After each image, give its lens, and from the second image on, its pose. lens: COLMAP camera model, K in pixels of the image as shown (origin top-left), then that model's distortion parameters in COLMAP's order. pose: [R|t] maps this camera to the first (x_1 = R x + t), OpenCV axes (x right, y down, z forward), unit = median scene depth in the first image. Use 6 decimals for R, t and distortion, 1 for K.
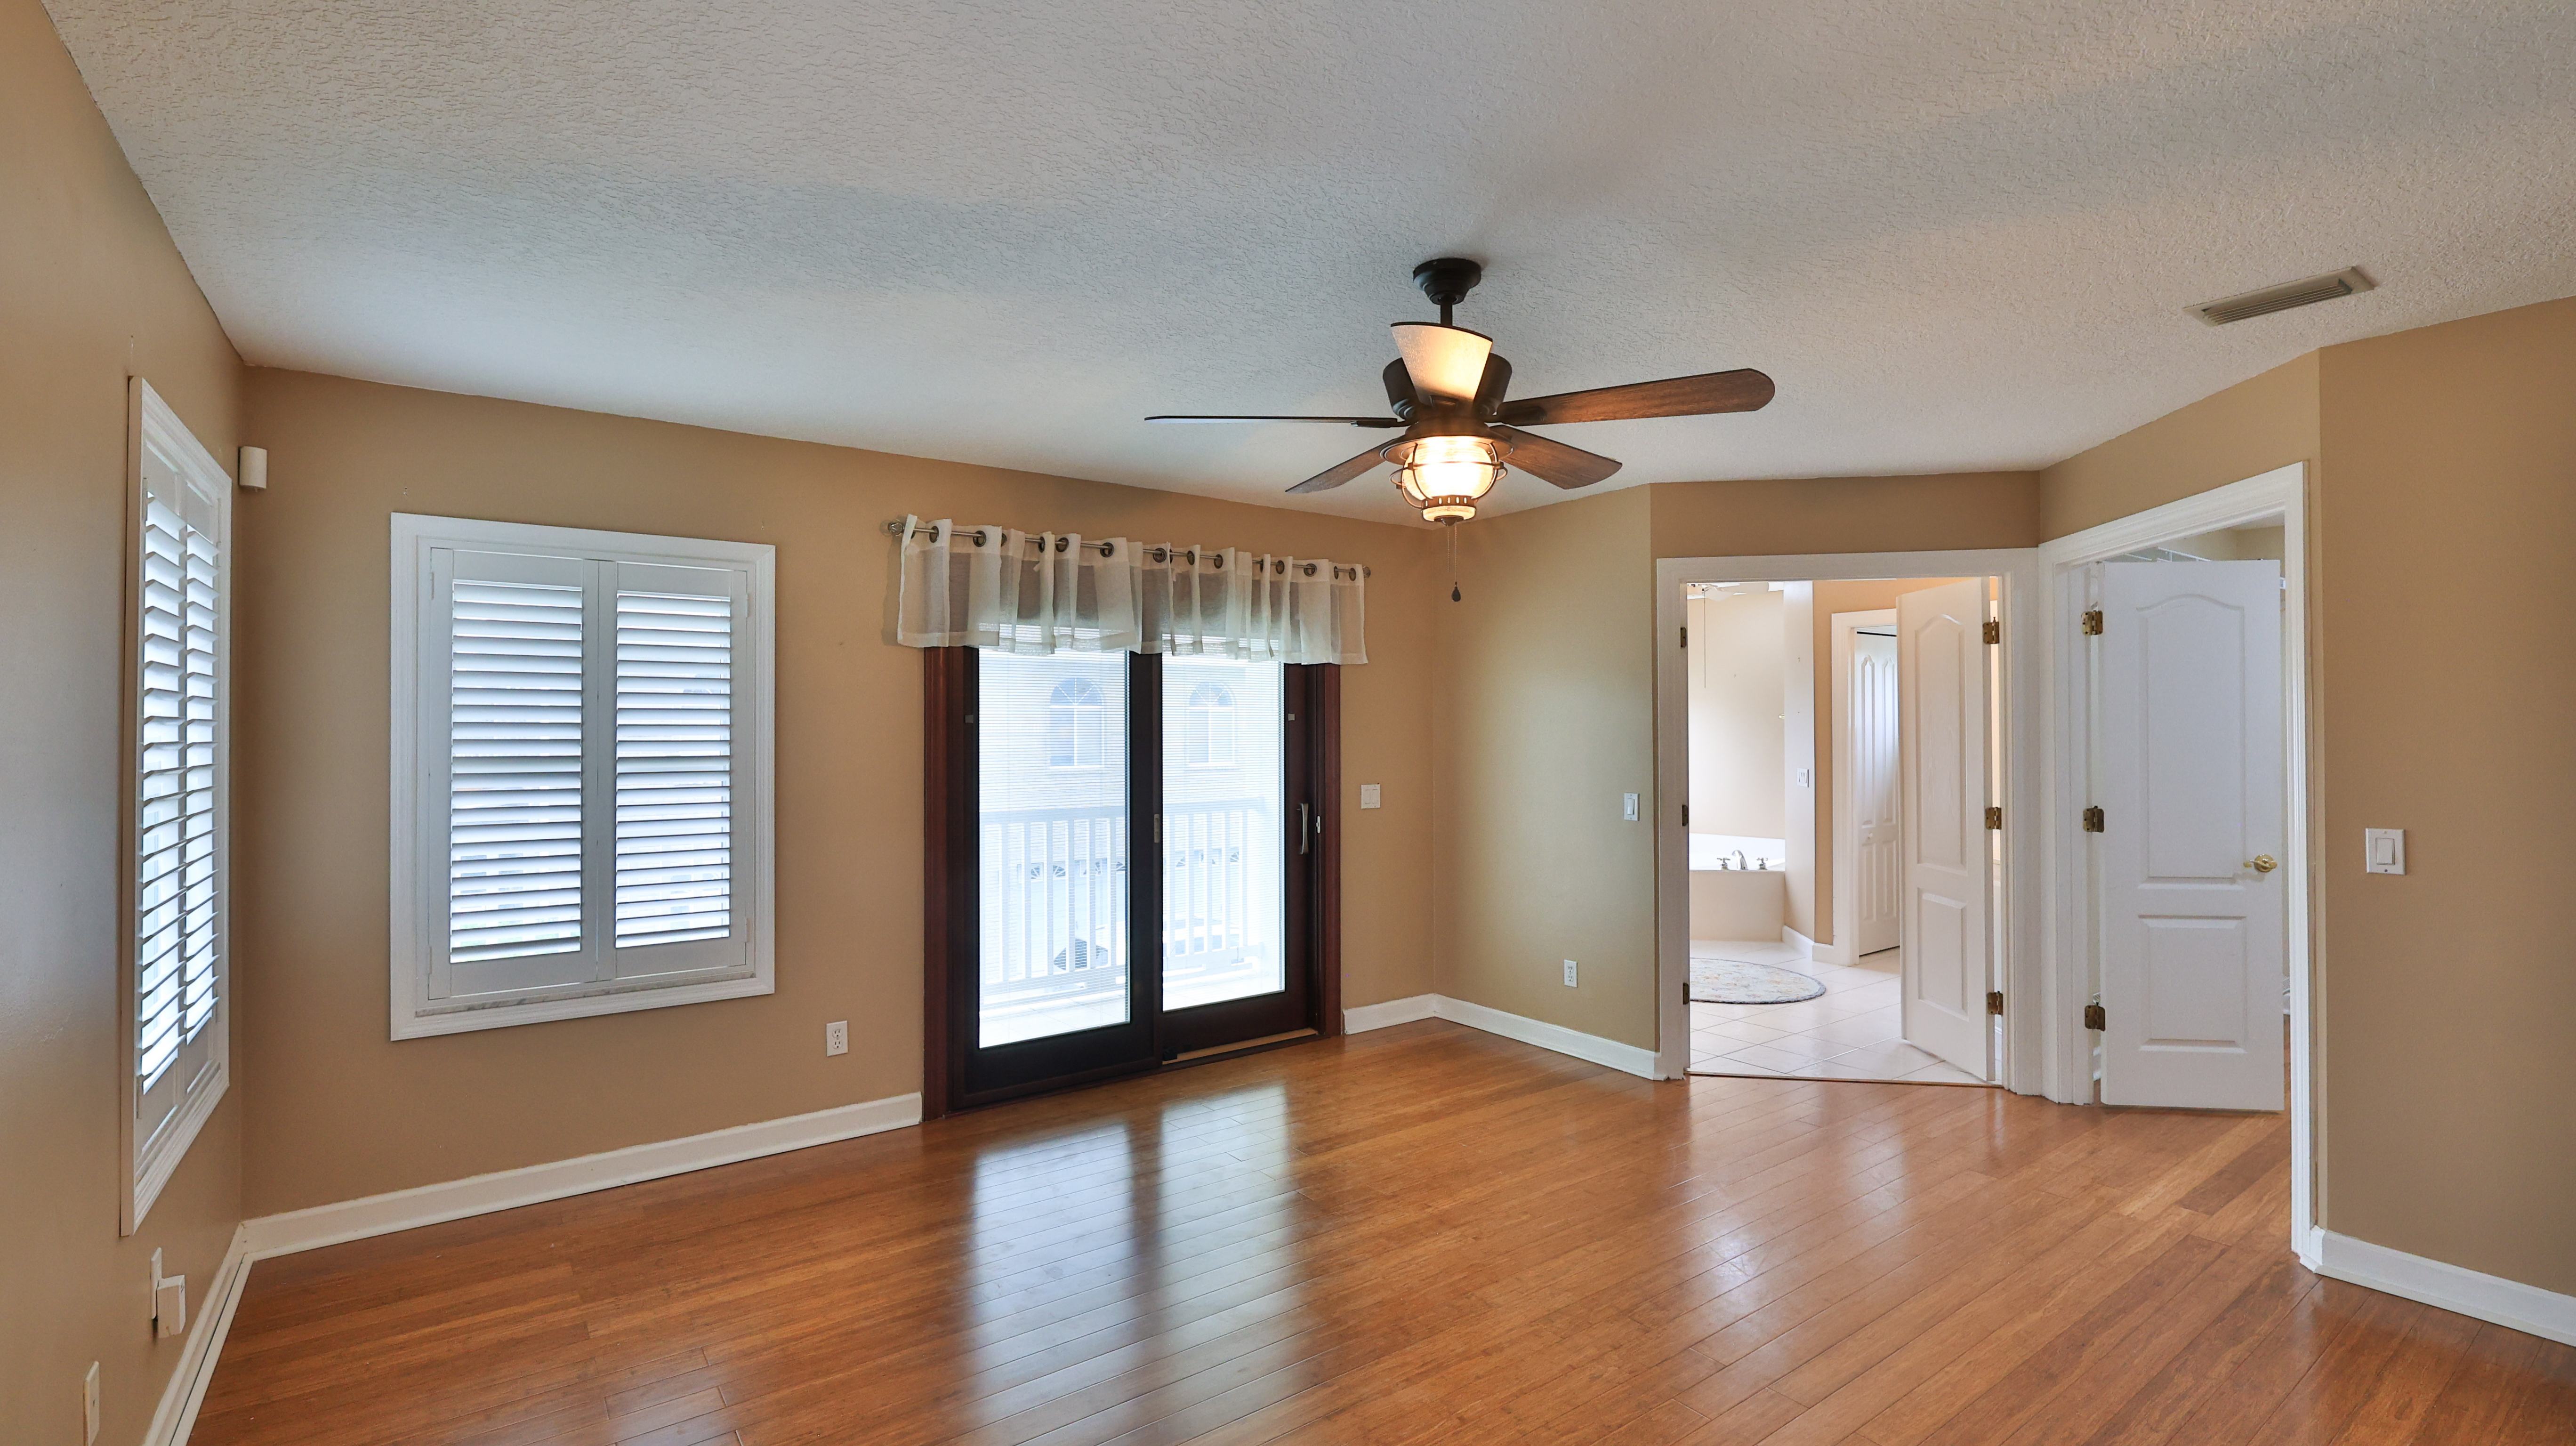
lens RADIAL K [[1137.0, 0, 1277.8], [0, 1137.0, 730.8], [0, 0, 1]] dist [-0.001995, 0.000700]
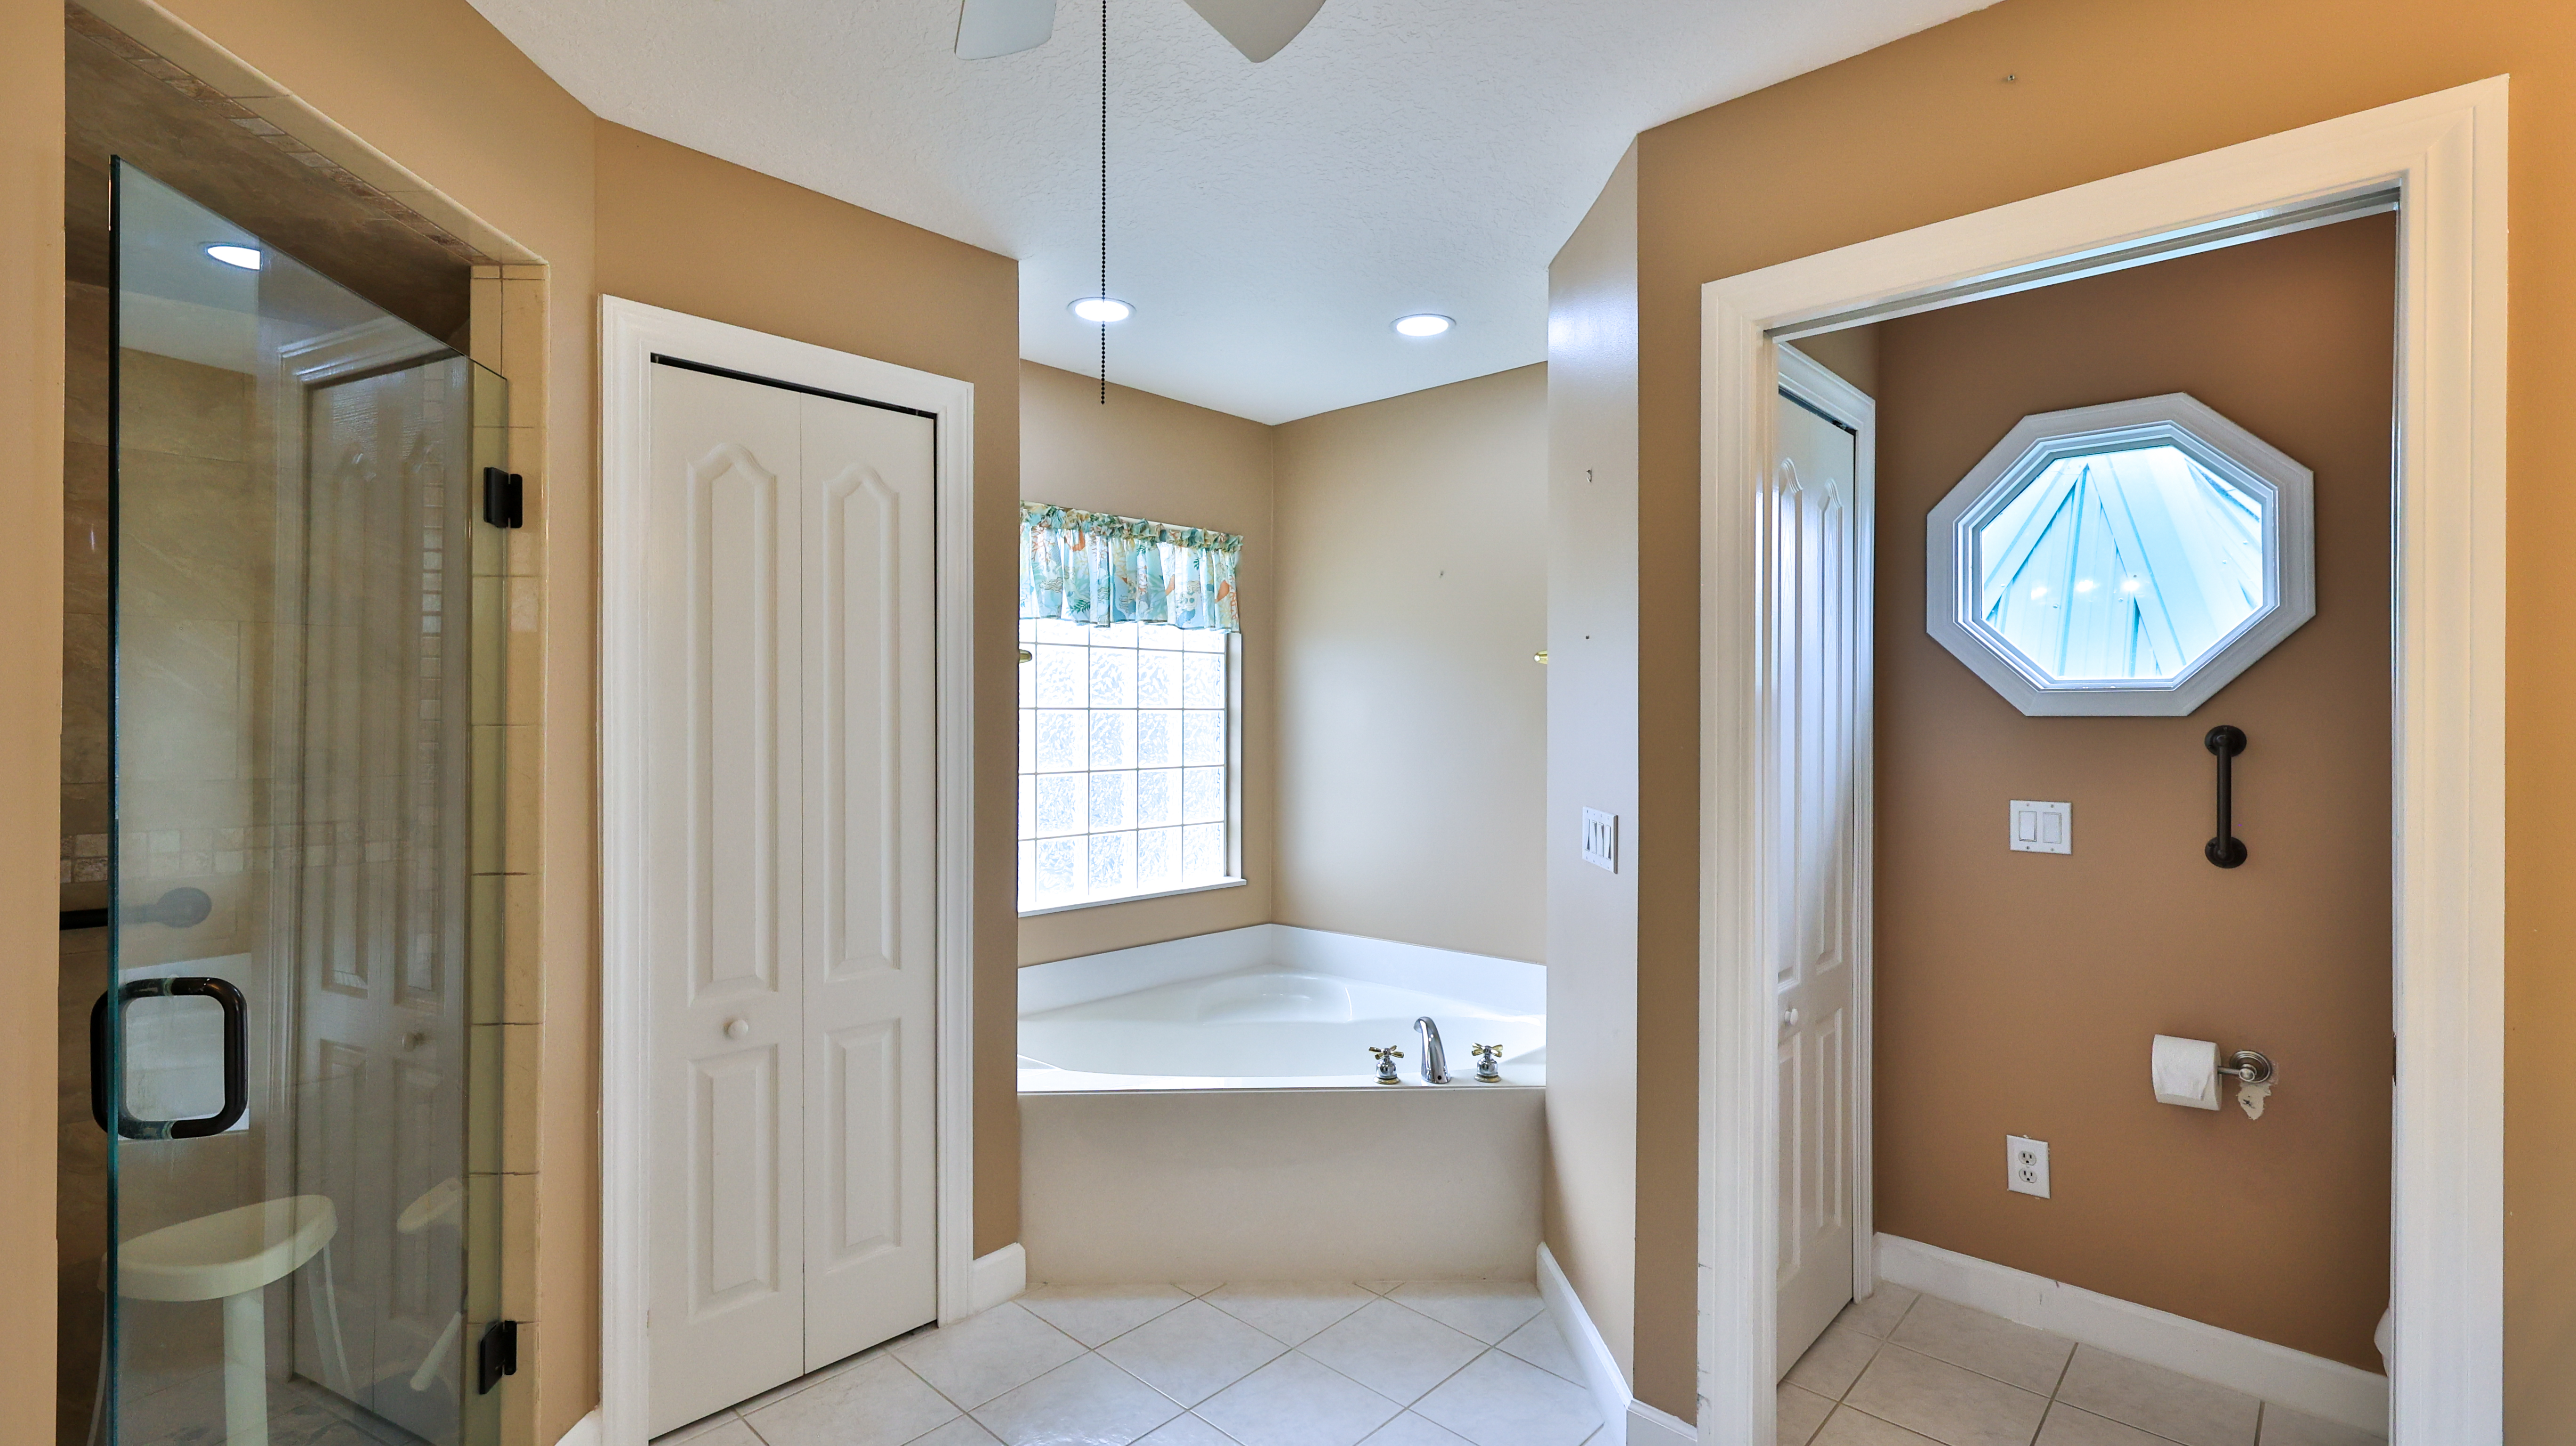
lens RADIAL K [[1137.0, 0, 1284.4], [0, 1137.0, 715.9], [0, 0, 1]] dist [-0.001995, 0.000700]
pose [[0.980458, 0.006527, 0.196623, 0.224946], [-0.007505, 0.999963, 0.004231, 0.003991], [-0.196588, -0.005624, 0.980470, 0.508570]]
